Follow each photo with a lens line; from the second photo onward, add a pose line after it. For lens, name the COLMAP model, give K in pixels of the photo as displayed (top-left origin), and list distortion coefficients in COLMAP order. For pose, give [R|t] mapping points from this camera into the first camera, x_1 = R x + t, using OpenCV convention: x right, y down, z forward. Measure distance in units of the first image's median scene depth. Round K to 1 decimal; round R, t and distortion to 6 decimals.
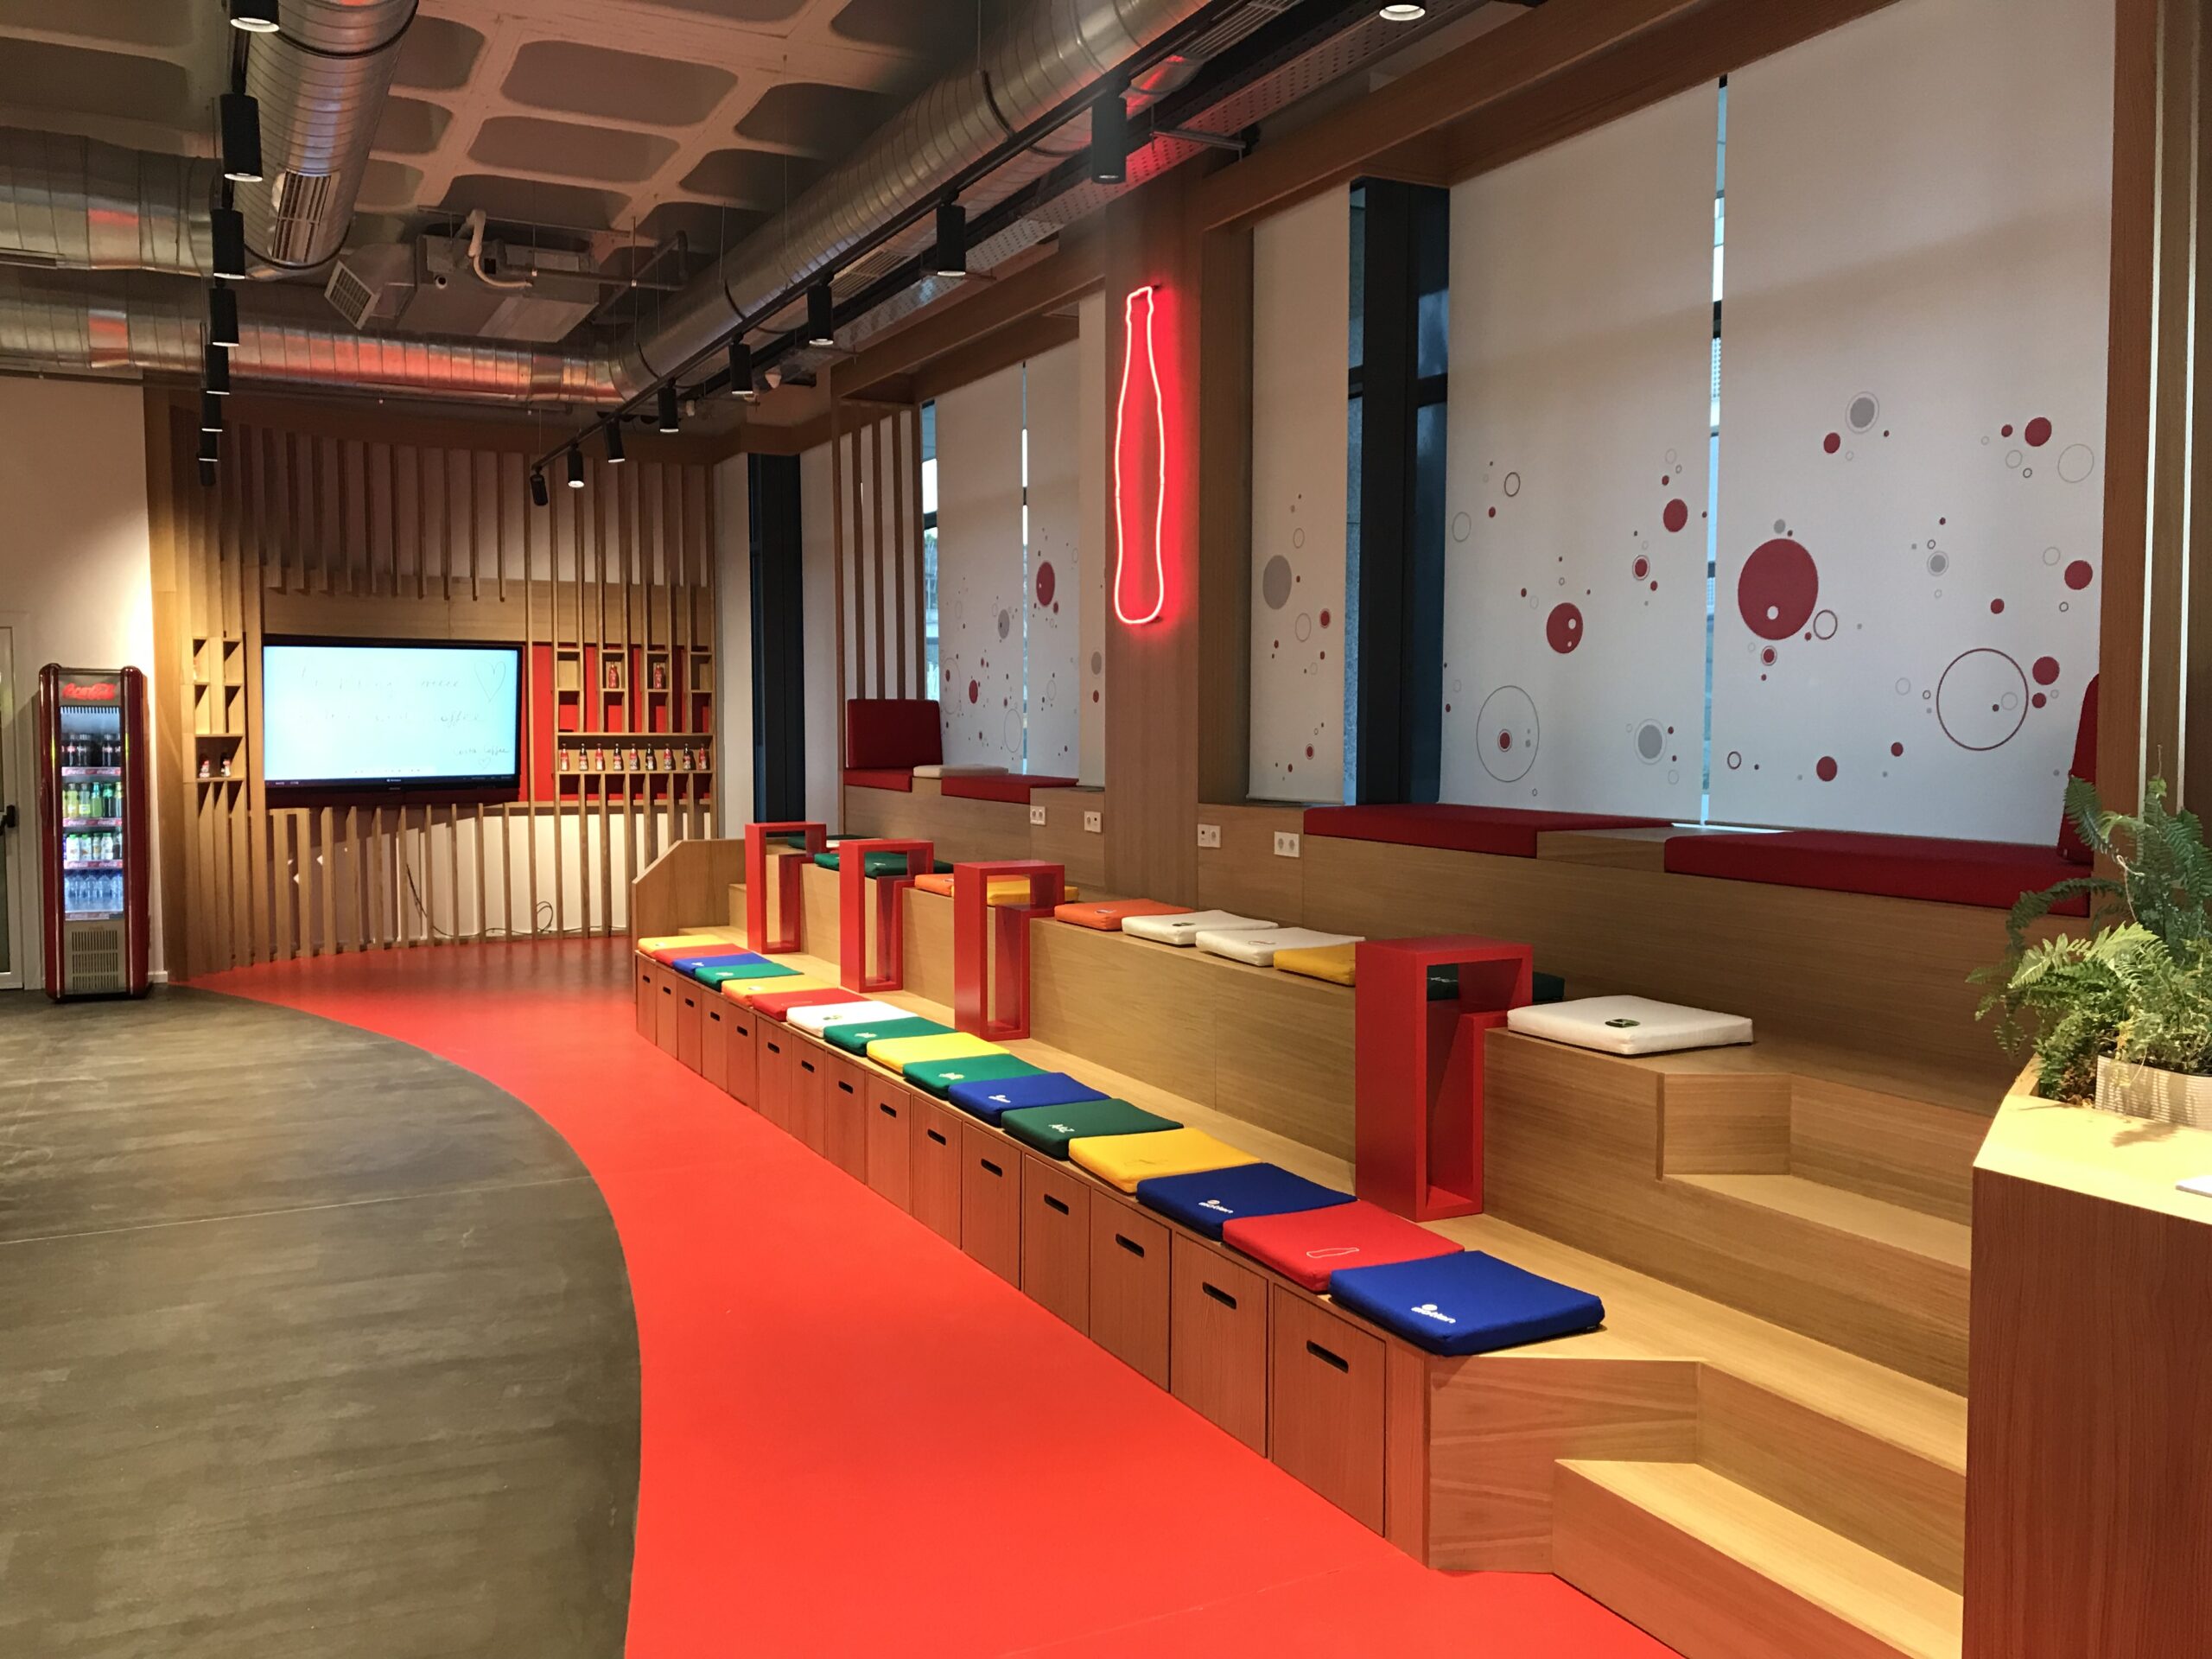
lens RADIAL K [[1826.1, 0, 1101.9], [0, 1826.1, 832.6], [0, 0, 1]] dist [0.005159, -0.003017]
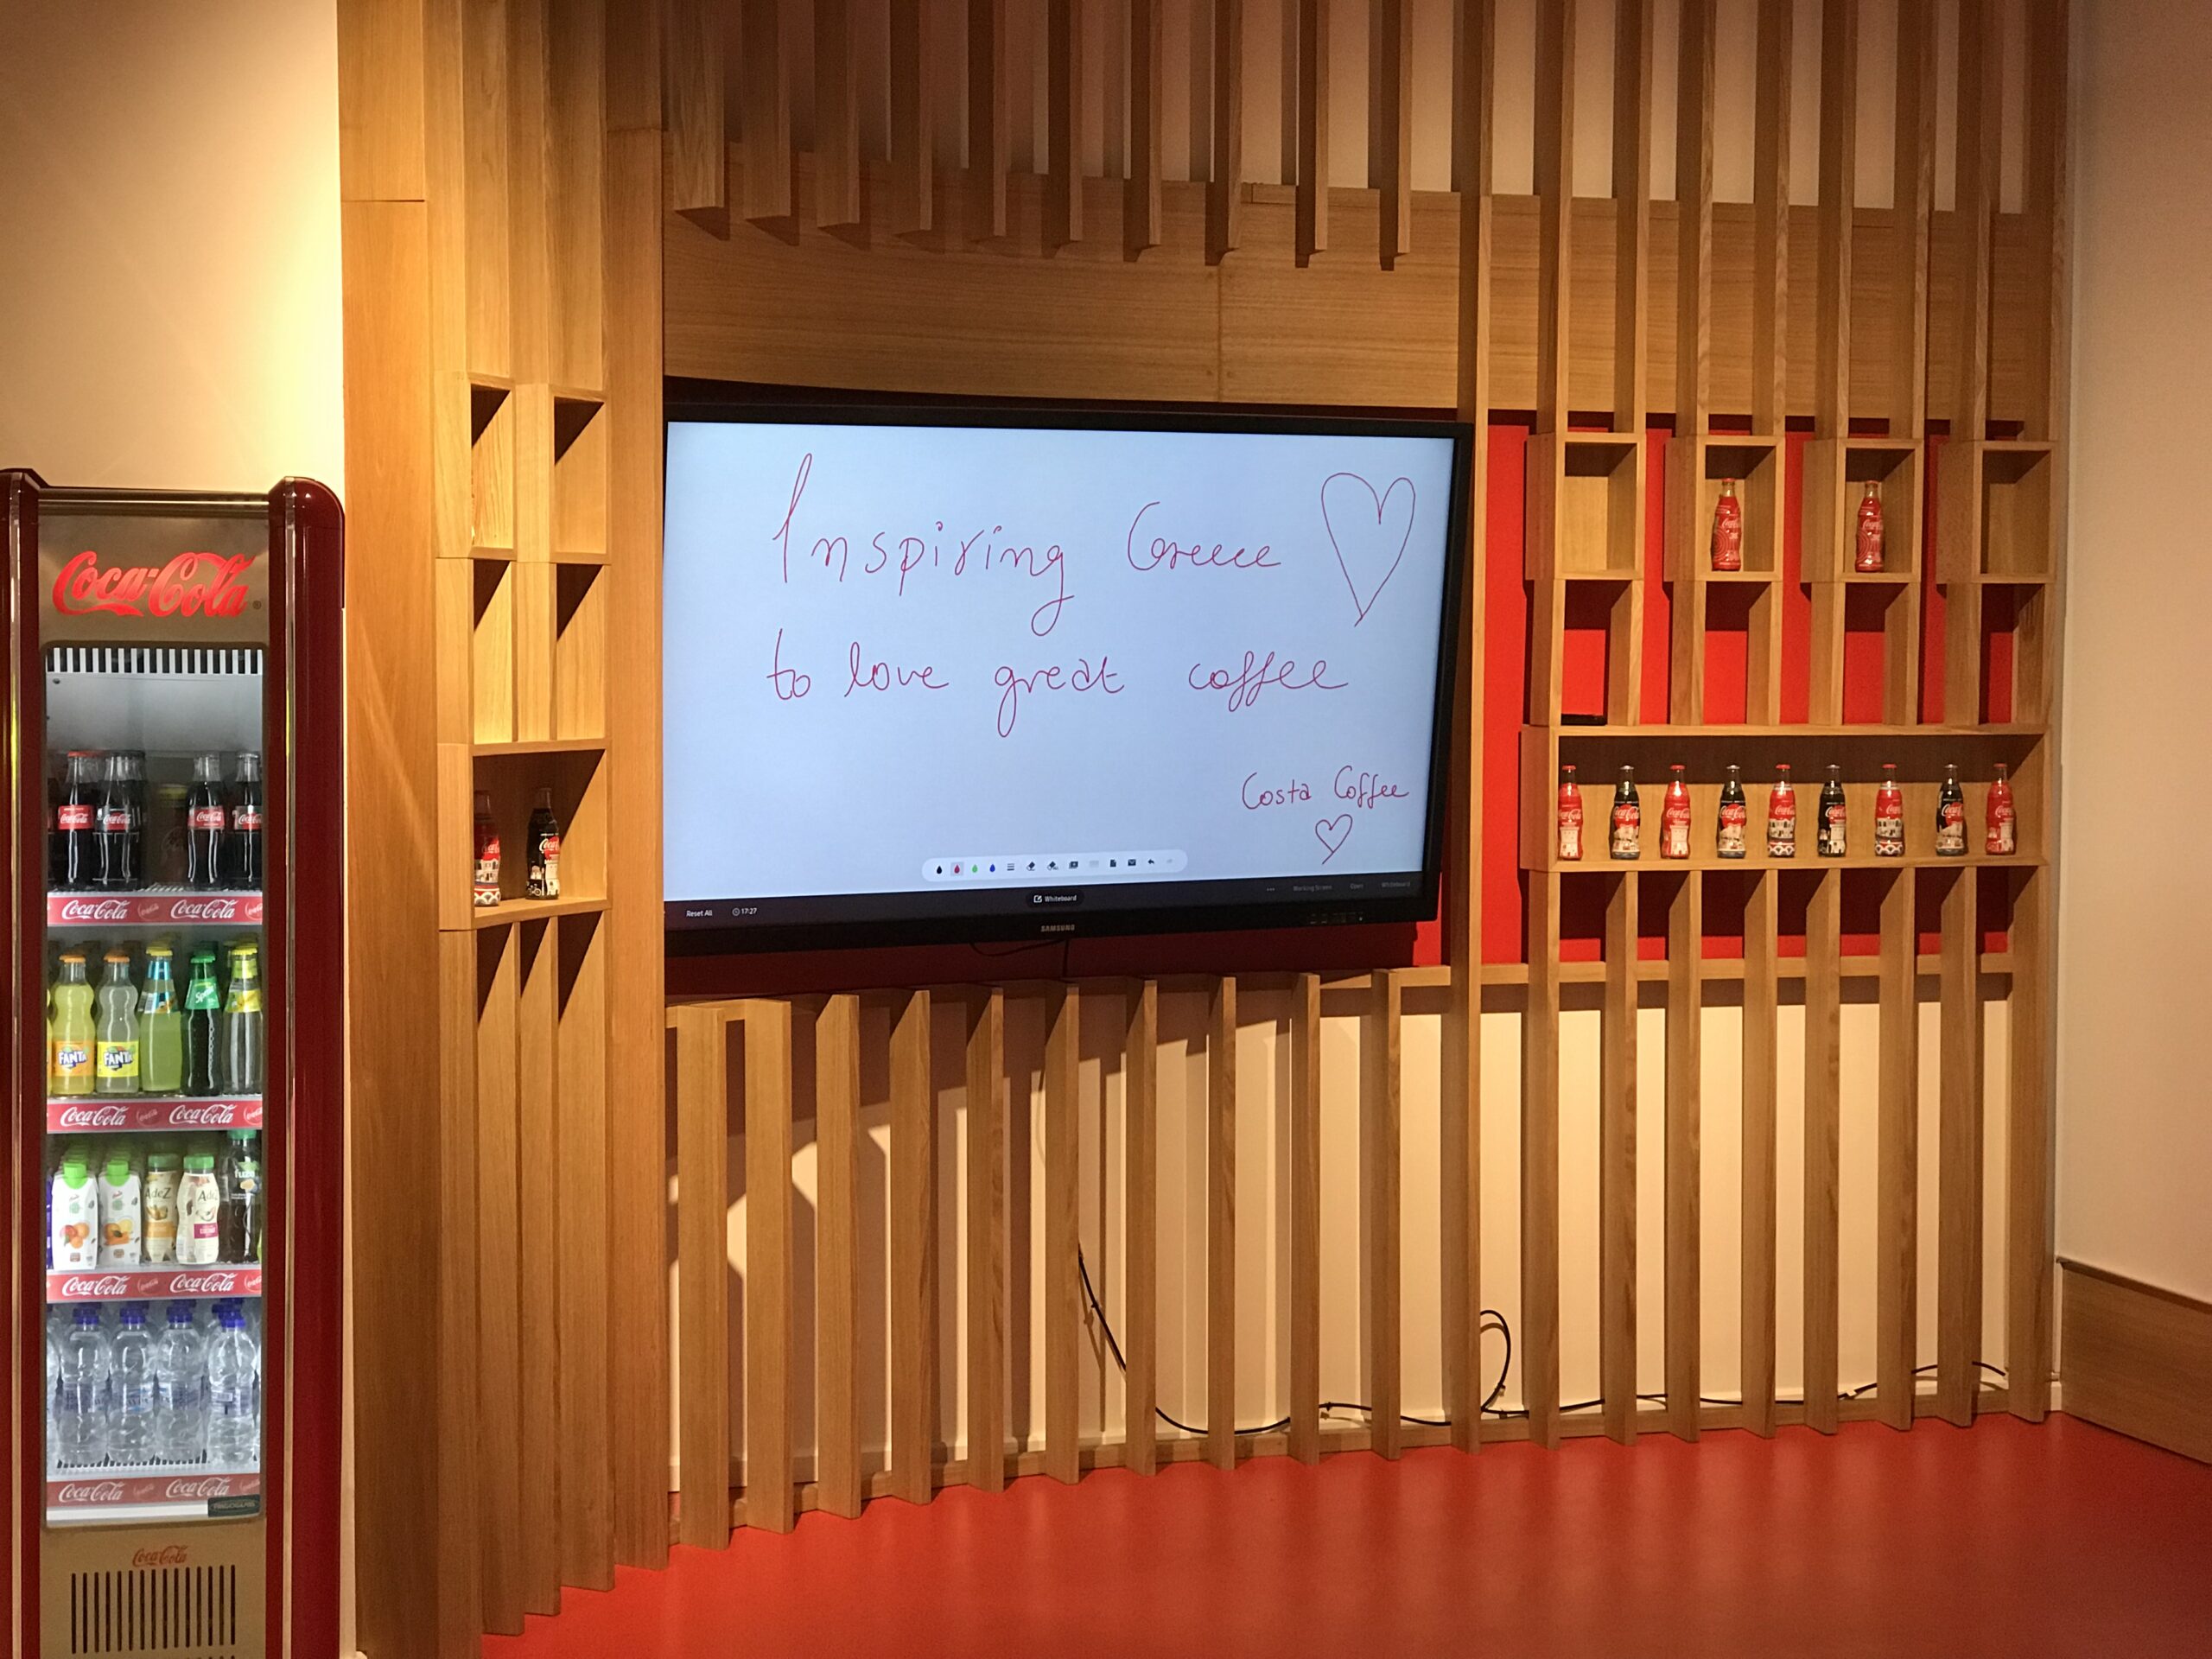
lens RADIAL K [[3708.7, 0, 1107.4], [0, 3708.7, 829.9], [0, 0, 1]] dist [0.135077, 0.000000]
pose [[0.984080, 0.009986, -0.177443, -0.295513], [-0.011812, 0.999888, -0.009237, -0.035925], [0.177331, 0.011186, 0.984088, 0.462638]]
